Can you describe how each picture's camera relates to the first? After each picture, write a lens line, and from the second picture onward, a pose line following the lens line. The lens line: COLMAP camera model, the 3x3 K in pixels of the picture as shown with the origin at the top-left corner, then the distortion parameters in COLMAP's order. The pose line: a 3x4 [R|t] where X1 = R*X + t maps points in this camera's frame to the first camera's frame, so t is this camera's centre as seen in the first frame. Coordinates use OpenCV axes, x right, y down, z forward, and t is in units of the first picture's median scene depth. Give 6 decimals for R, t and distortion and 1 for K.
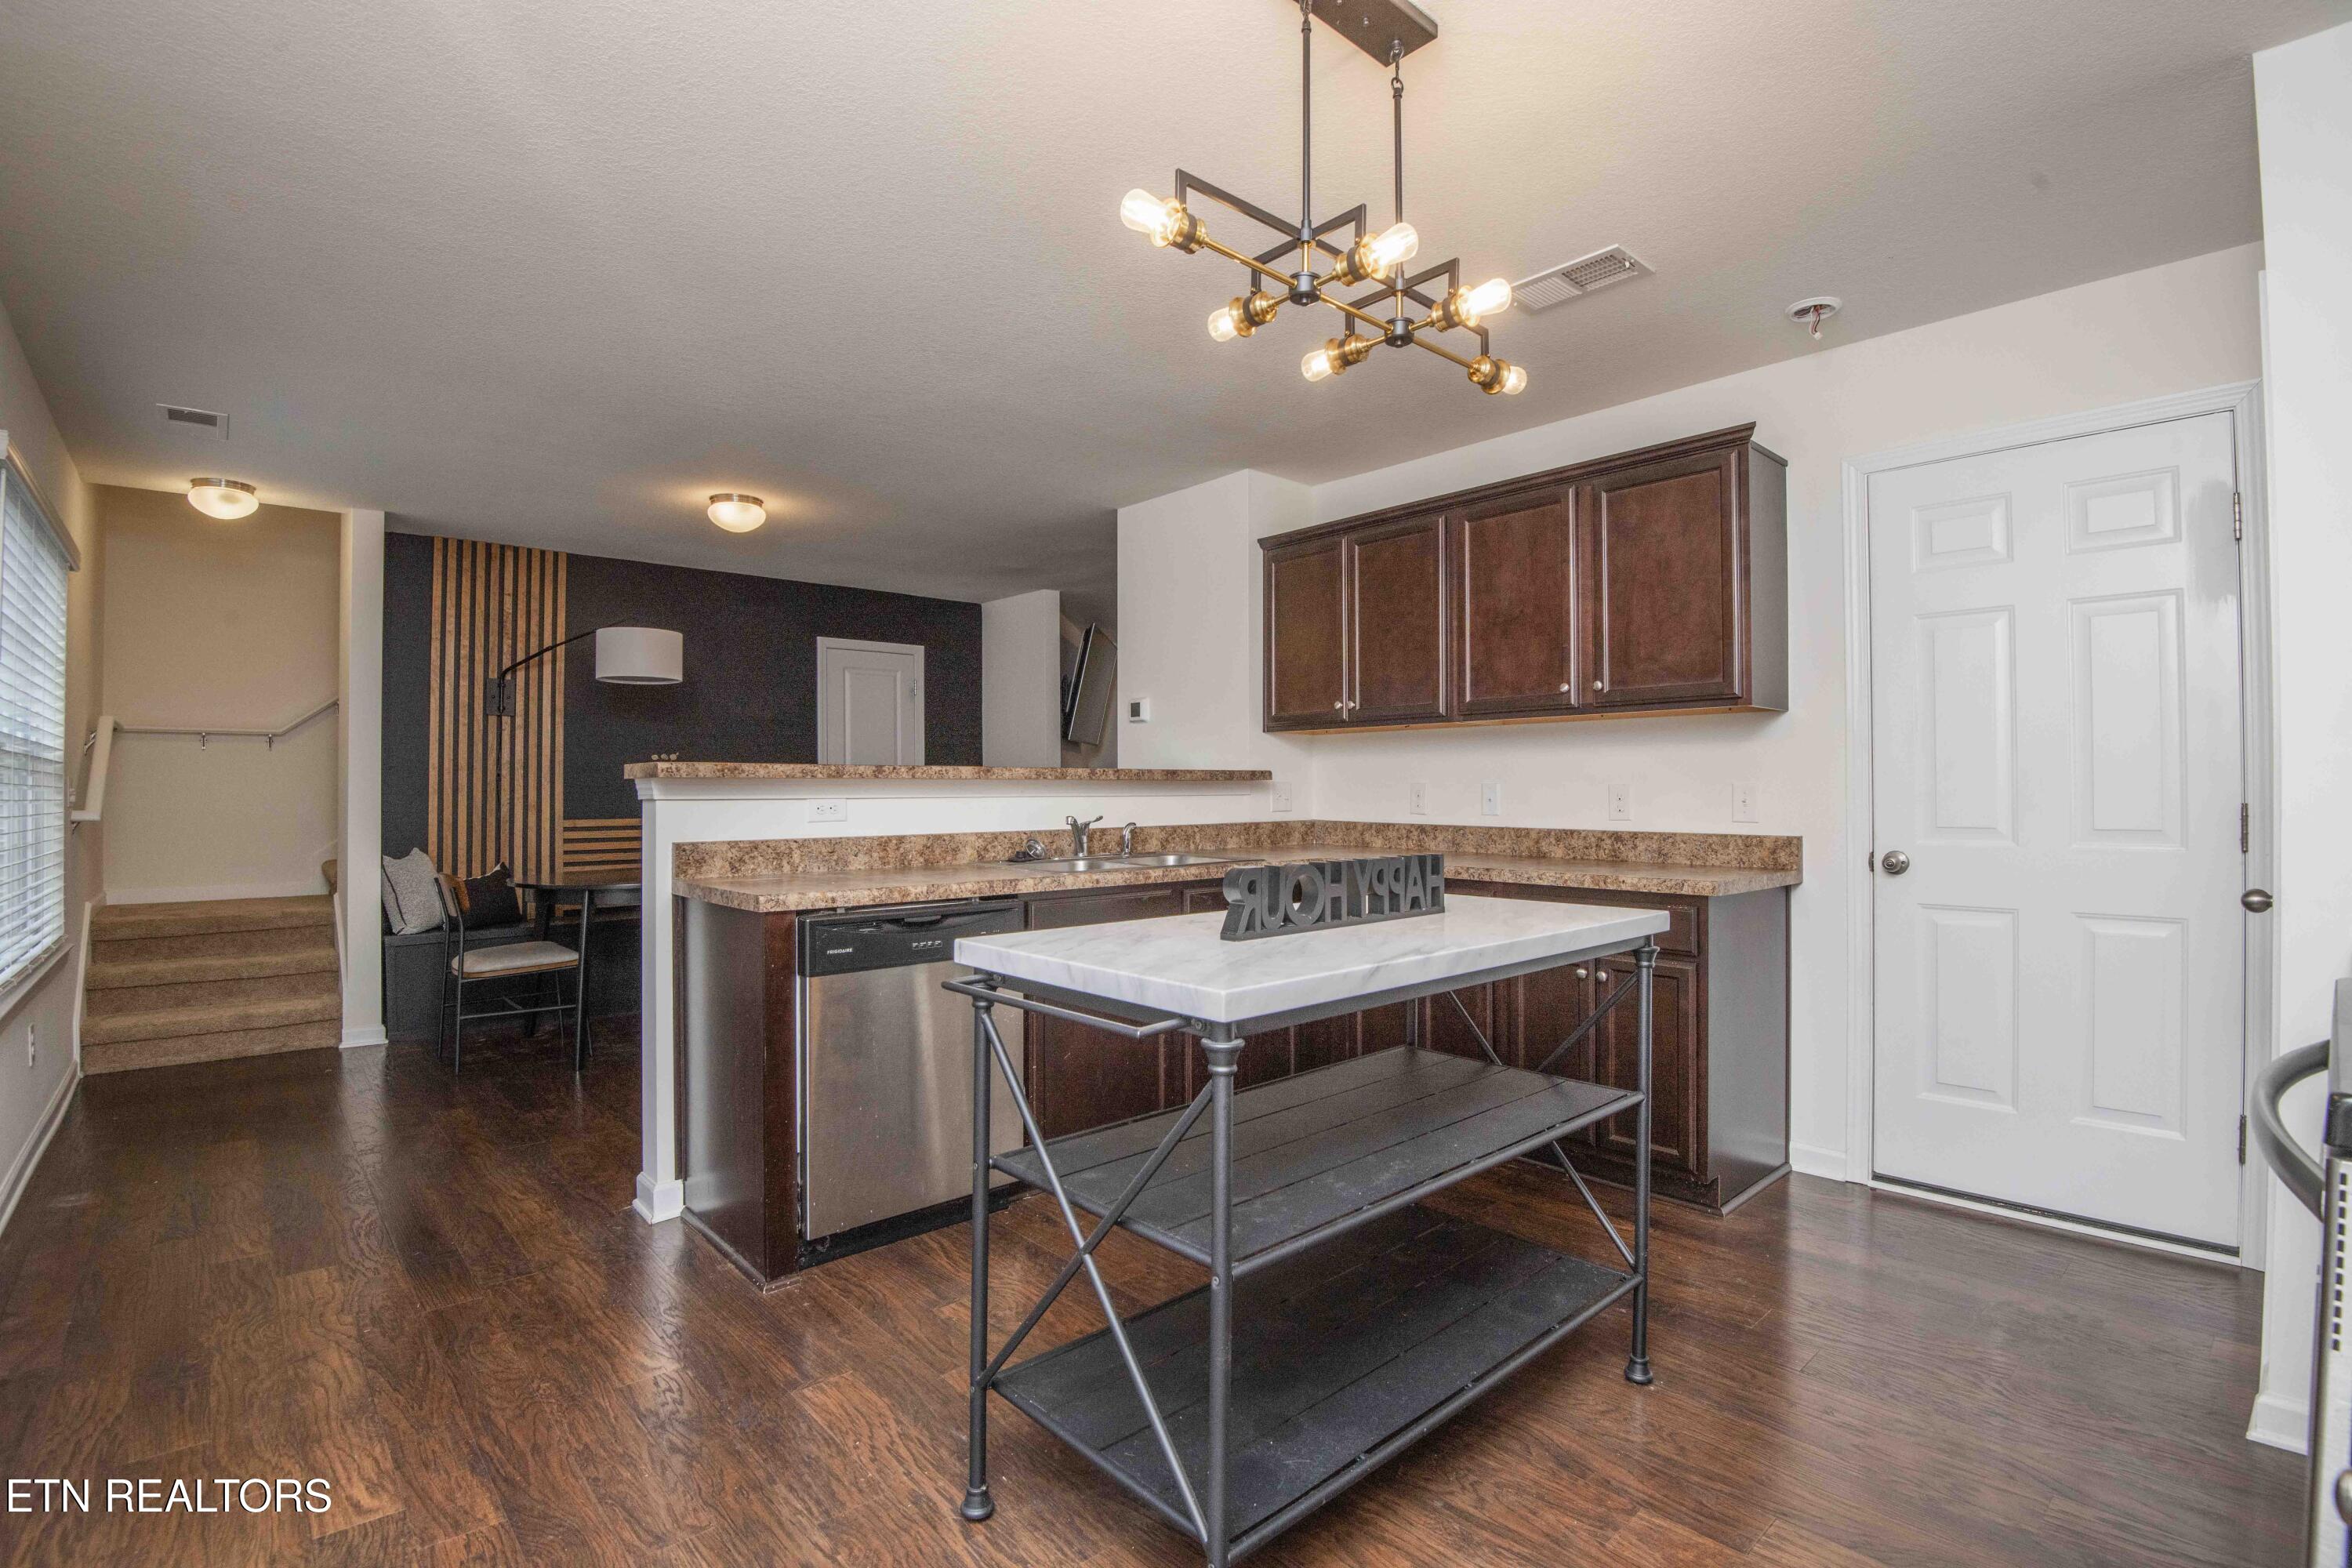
lens RADIAL K [[1095.1, 0, 1184.9], [0, 1095.1, 776.5], [0, 0, 1]] dist [-0.028828, -0.007862]
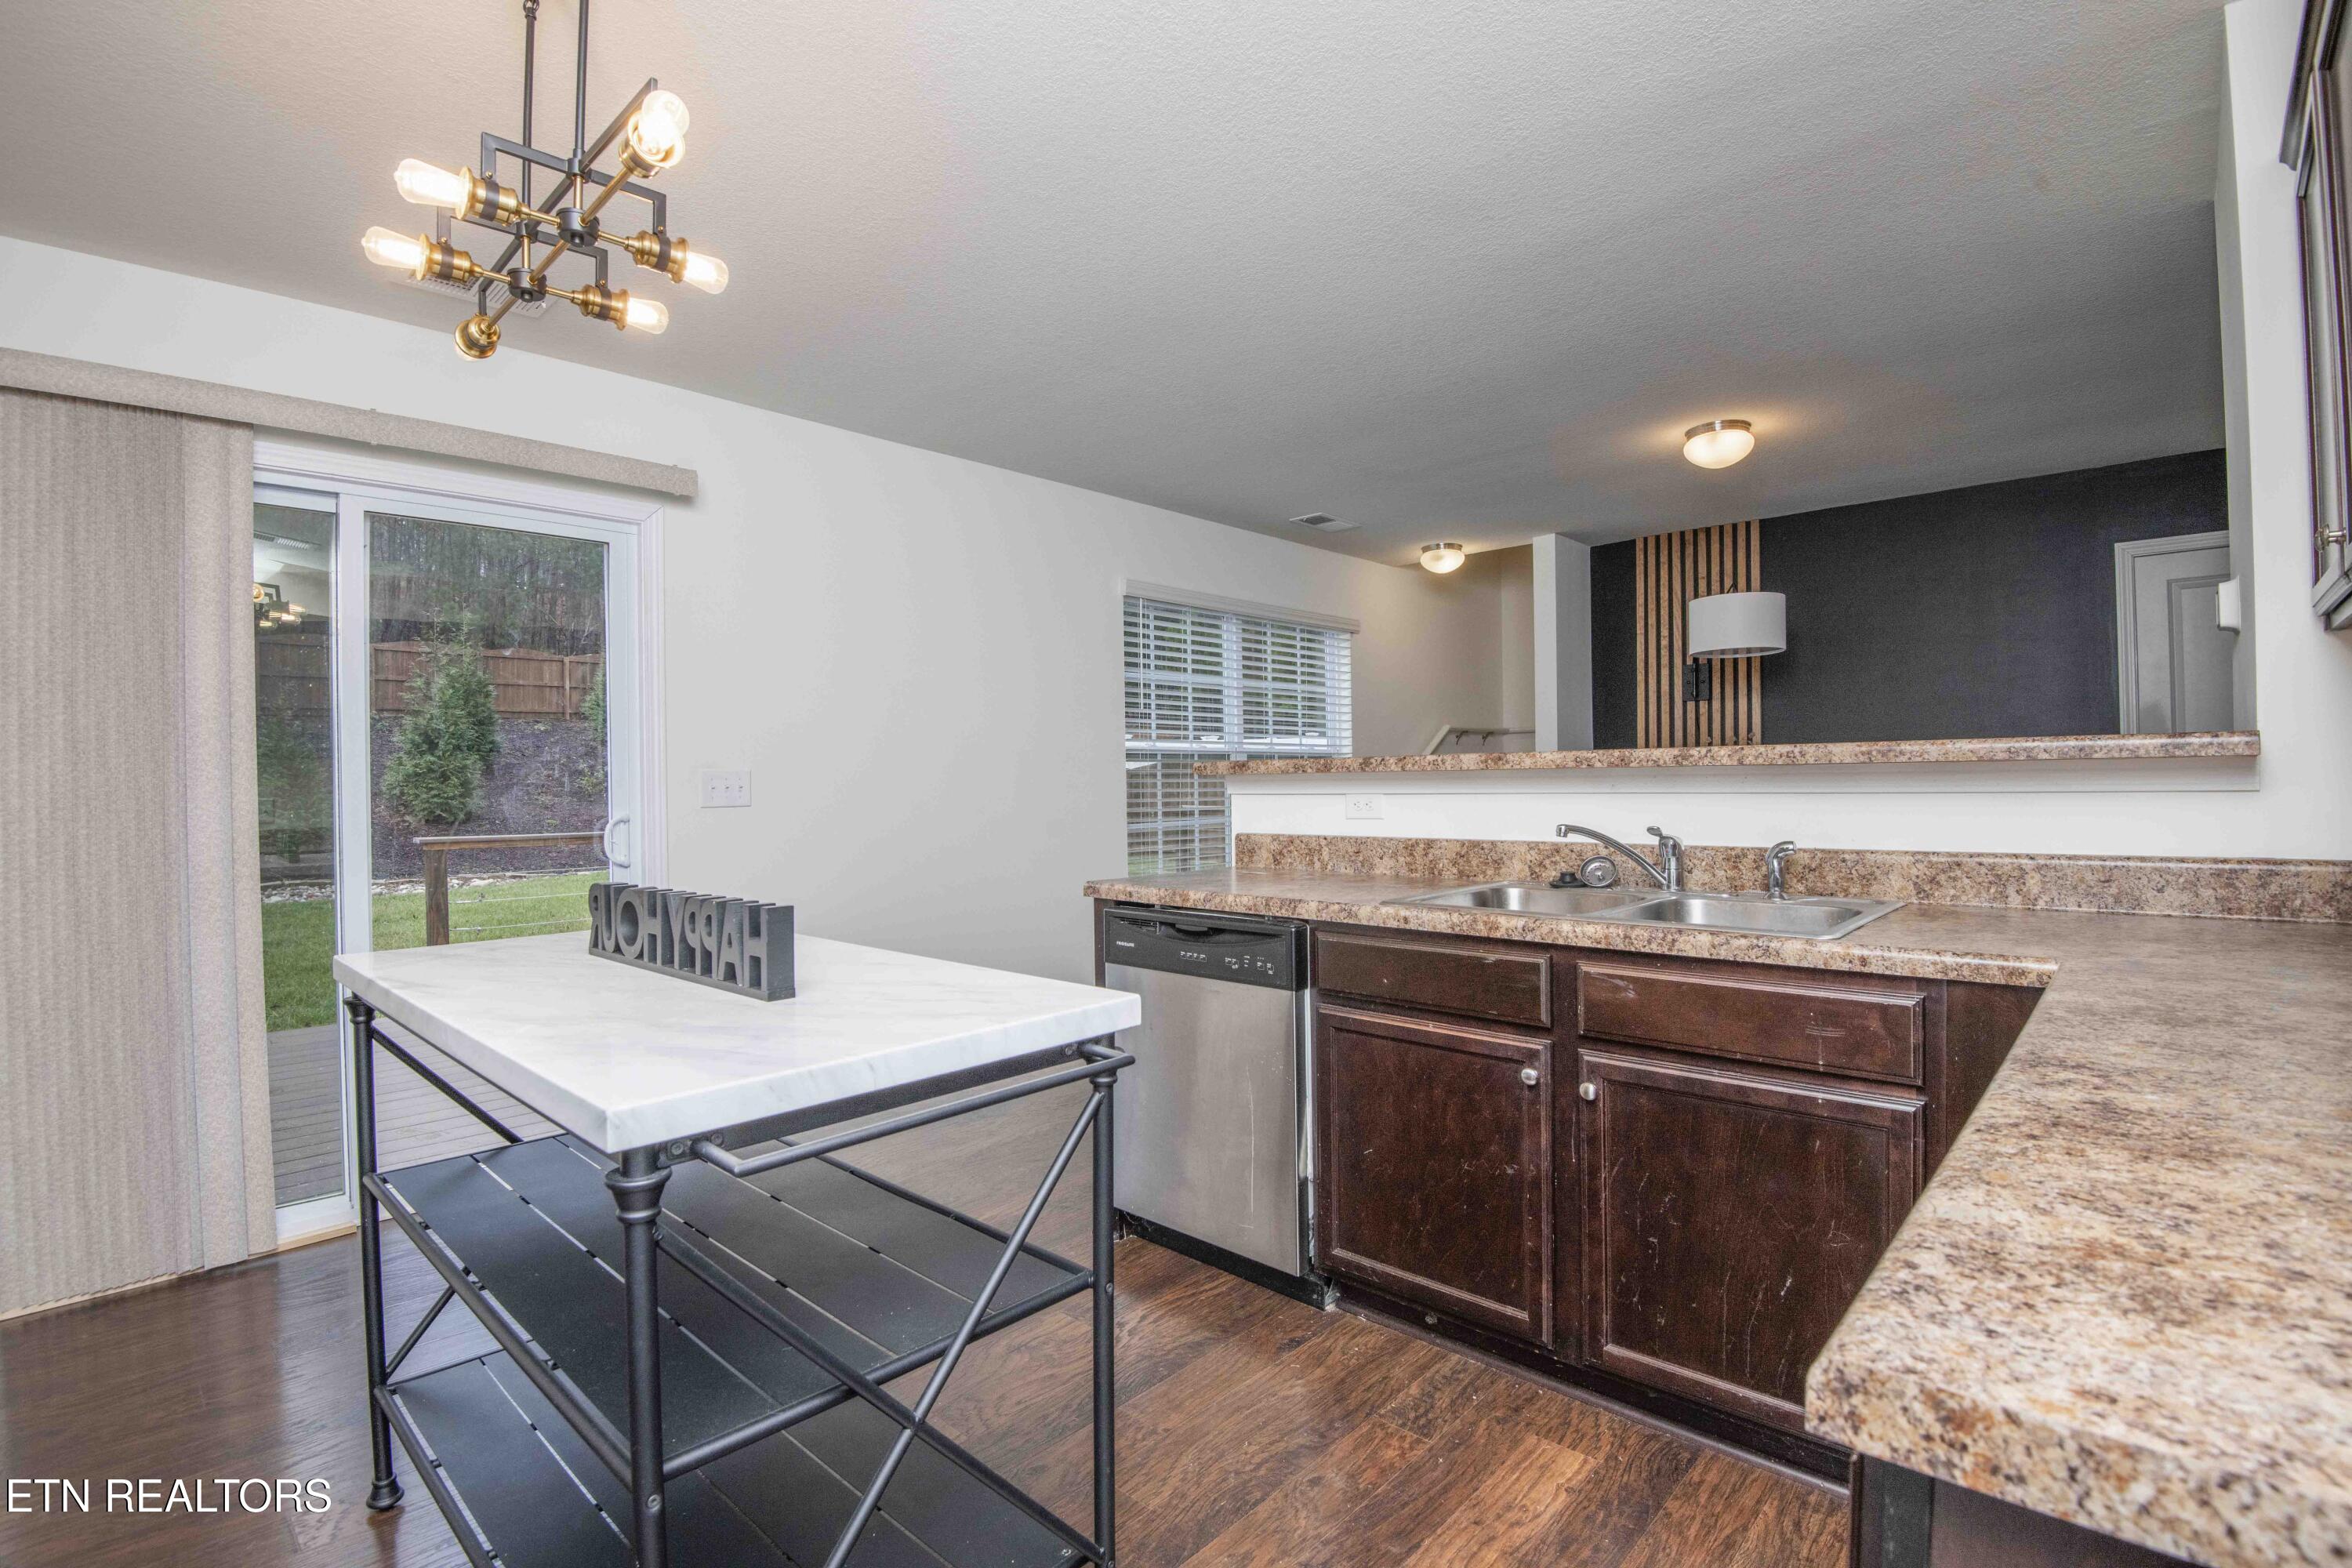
lens RADIAL K [[1095.1, 0, 1184.9], [0, 1095.1, 776.5], [0, 0, 1]] dist [-0.028828, -0.007862]
pose [[0.083328, -0.000485, -0.996522, 0.547520], [0.025334, 0.999678, 0.001632, 0.000305], [0.996200, -0.025382, 0.083313, 0.736717]]
